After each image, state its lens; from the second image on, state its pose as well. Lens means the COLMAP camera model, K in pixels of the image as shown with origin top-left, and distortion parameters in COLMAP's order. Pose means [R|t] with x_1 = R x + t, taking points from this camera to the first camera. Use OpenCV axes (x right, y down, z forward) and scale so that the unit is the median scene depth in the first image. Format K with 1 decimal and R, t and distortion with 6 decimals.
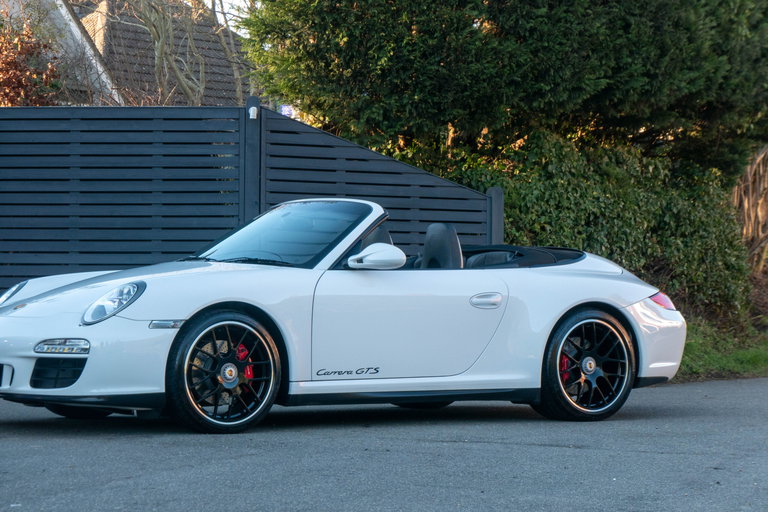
lens RADIAL K [[2262.7, 0, 383.2], [0, 2262.7, 248.7], [0, 0, 1]] dist [-0.079098, 0.000000]
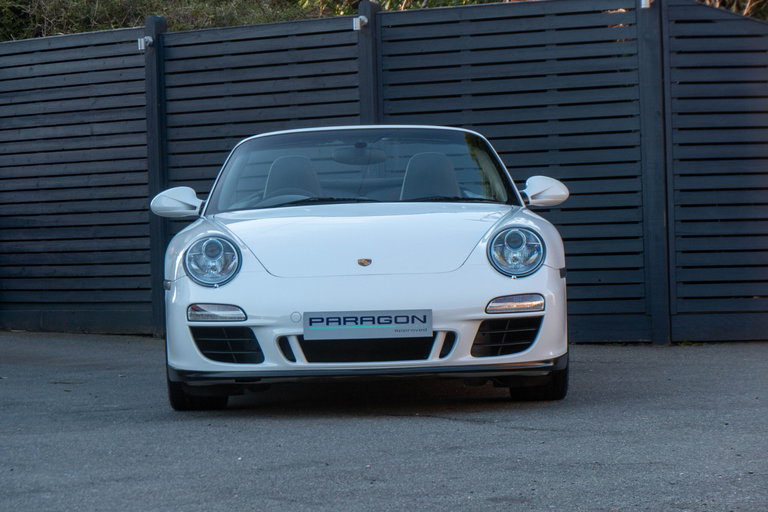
lens RADIAL K [[3335.6, 0, 379.6], [0, 3335.6, 256.6], [0, 0, 1]] dist [-0.157396, 0.000000]
pose [[0.840914, -0.024708, -0.540604, 0.452557], [0.046375, 0.998573, 0.026497, -0.005076], [0.539178, -0.047352, 0.840860, -0.035315]]
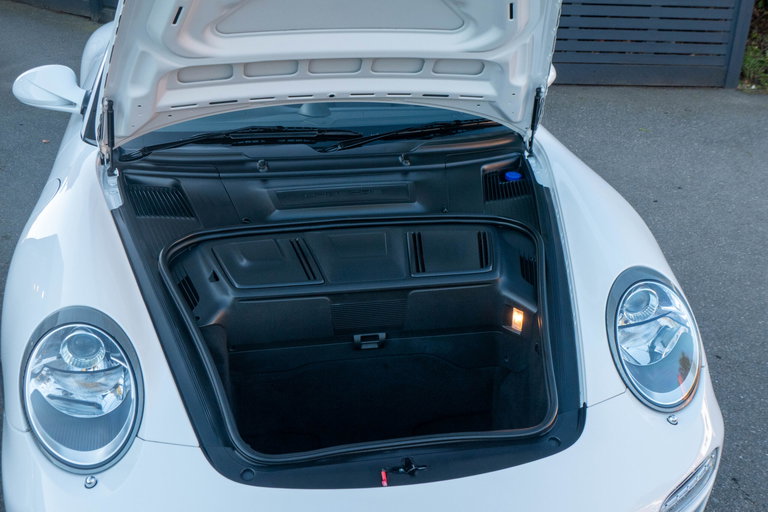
lens RADIAL K [[864.5, 0, 383.0], [0, 864.5, 262.9], [0, 0, 1]] dist [-0.019195, 0.000000]
pose [[0.928800, 0.173080, -0.327680, 0.043496], [-0.006242, 0.891413, 0.453150, -0.044389], [0.370530, -0.418840, 0.829024, 0.560475]]
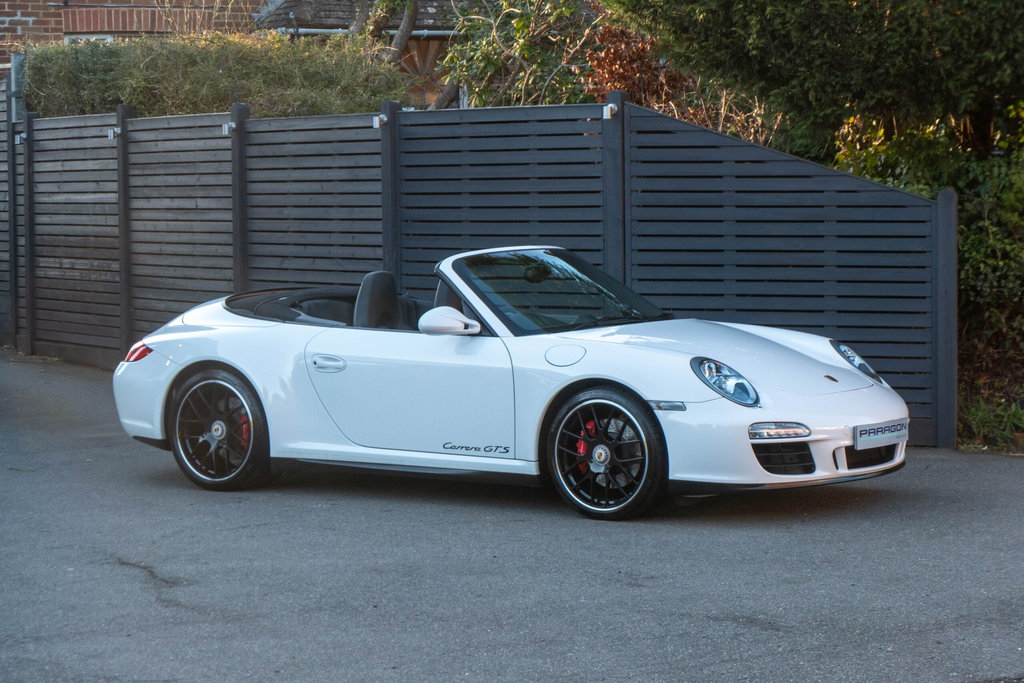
lens RADIAL K [[2732.5, 0, 511.2], [0, 2732.5, 338.3], [0, 0, 1]] dist [-0.008415, 0.000000]
pose [[0.738610, 0.025563, -0.673648, 0.541986], [0.030611, 0.996978, 0.071395, -0.045671], [0.673437, -0.073355, 0.735596, 0.215397]]
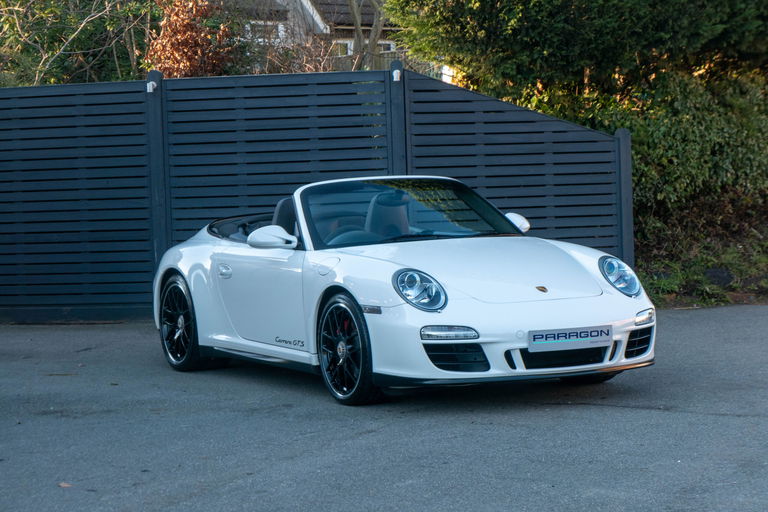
lens RADIAL K [[2096.5, 0, 386.5], [0, 2096.5, 223.1], [0, 0, 1]] dist [-0.087950, 0.000000]
pose [[0.994299, -0.035440, -0.100563, 0.034957], [0.041390, 0.997475, 0.057715, -0.043464], [0.098263, -0.061548, 0.993255, -0.021896]]
